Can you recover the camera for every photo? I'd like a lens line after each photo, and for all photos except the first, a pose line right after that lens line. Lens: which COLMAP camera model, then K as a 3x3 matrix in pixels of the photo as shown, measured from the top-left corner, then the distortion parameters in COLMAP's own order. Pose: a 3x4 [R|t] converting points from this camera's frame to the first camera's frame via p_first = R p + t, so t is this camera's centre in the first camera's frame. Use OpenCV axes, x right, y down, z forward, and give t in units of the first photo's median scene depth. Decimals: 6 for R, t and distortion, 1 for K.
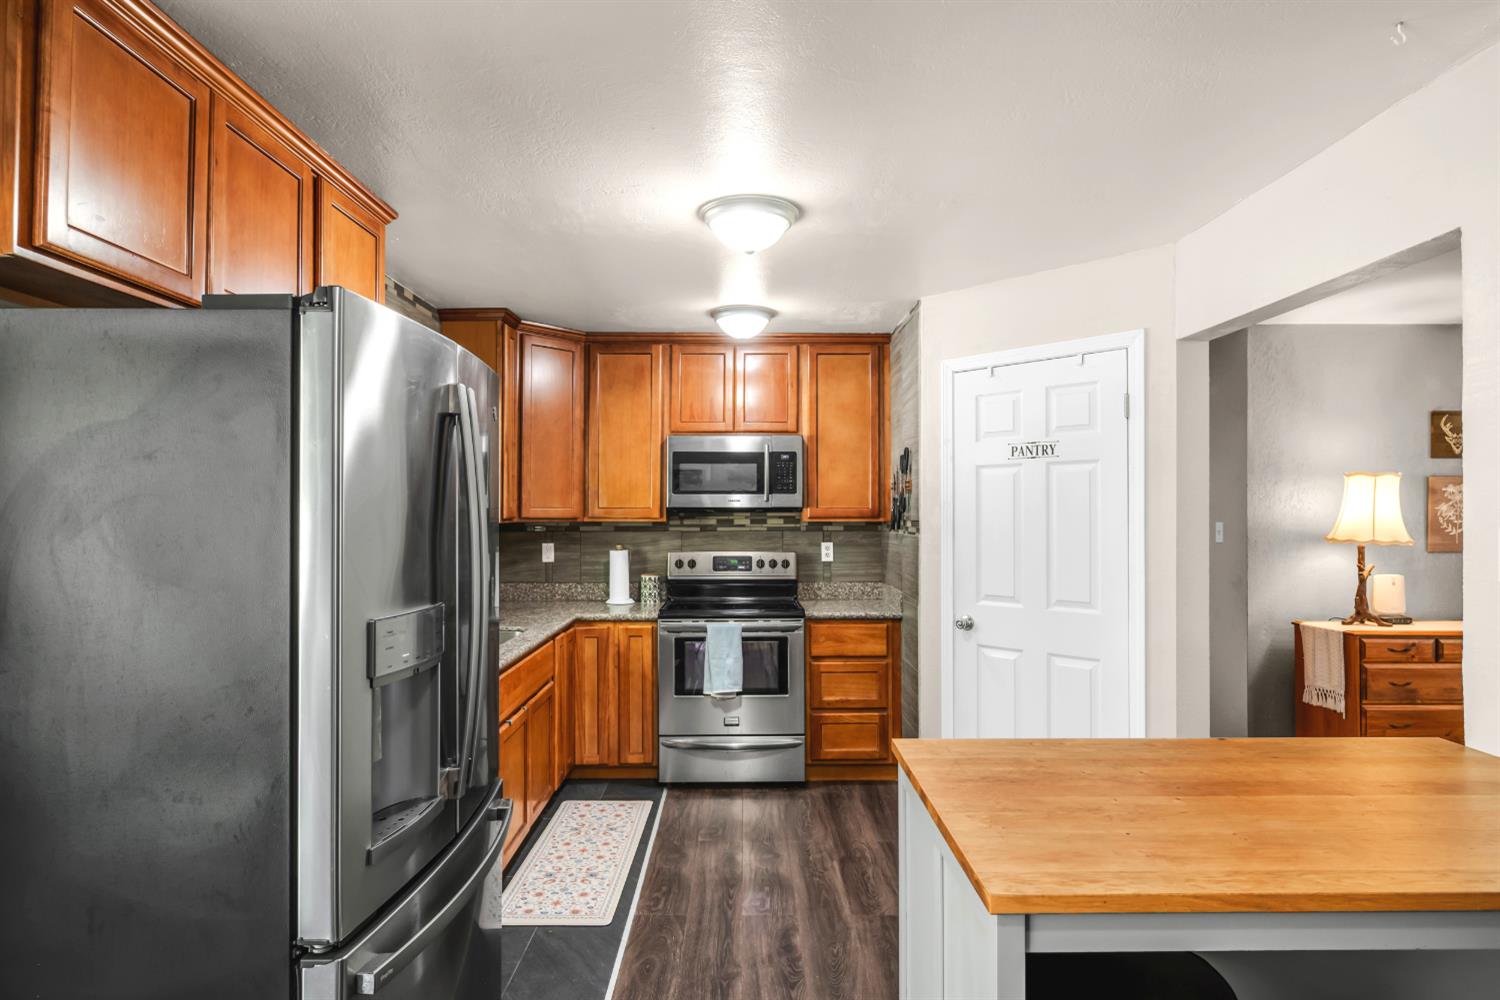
lens RADIAL K [[811.6, 0, 757.3], [0, 811.6, 508.3], [0, 0, 1]] dist [-0.002757, -0.001668]
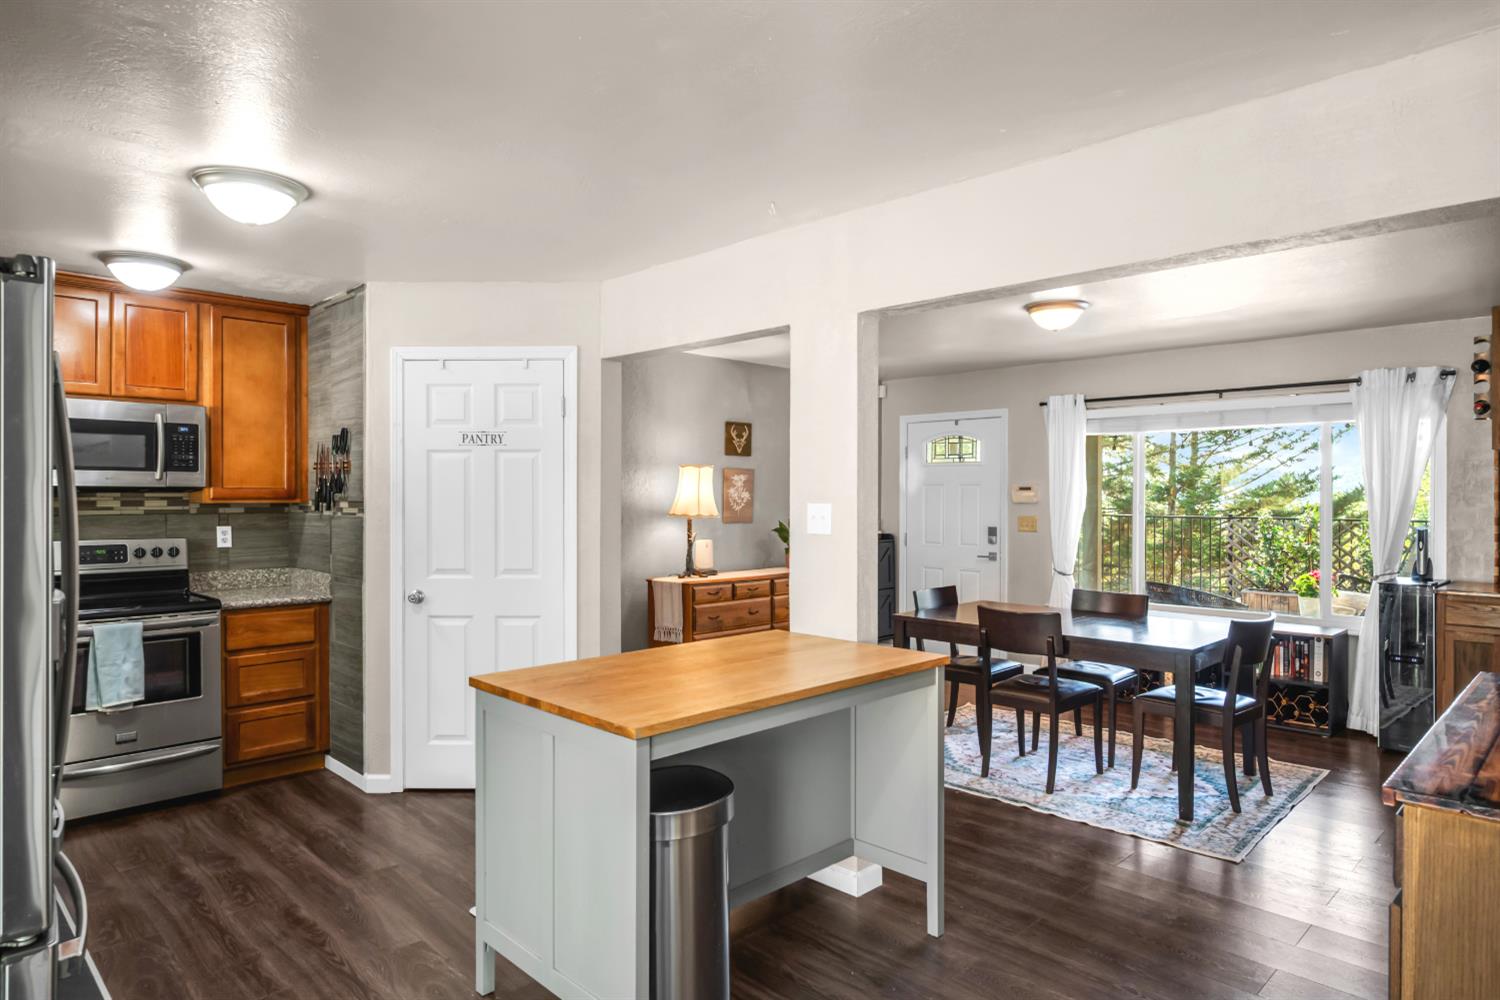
lens RADIAL K [[873.1, 0, 743.0], [0, 873.1, 497.0], [0, 0, 1]] dist [-0.006839, -0.002023]
pose [[0.718288, 0.000326, 0.695746, -0.200716], [-0.006028, 0.999965, 0.005755, 0.000749], [-0.695720, -0.008327, 0.718265, -0.104190]]
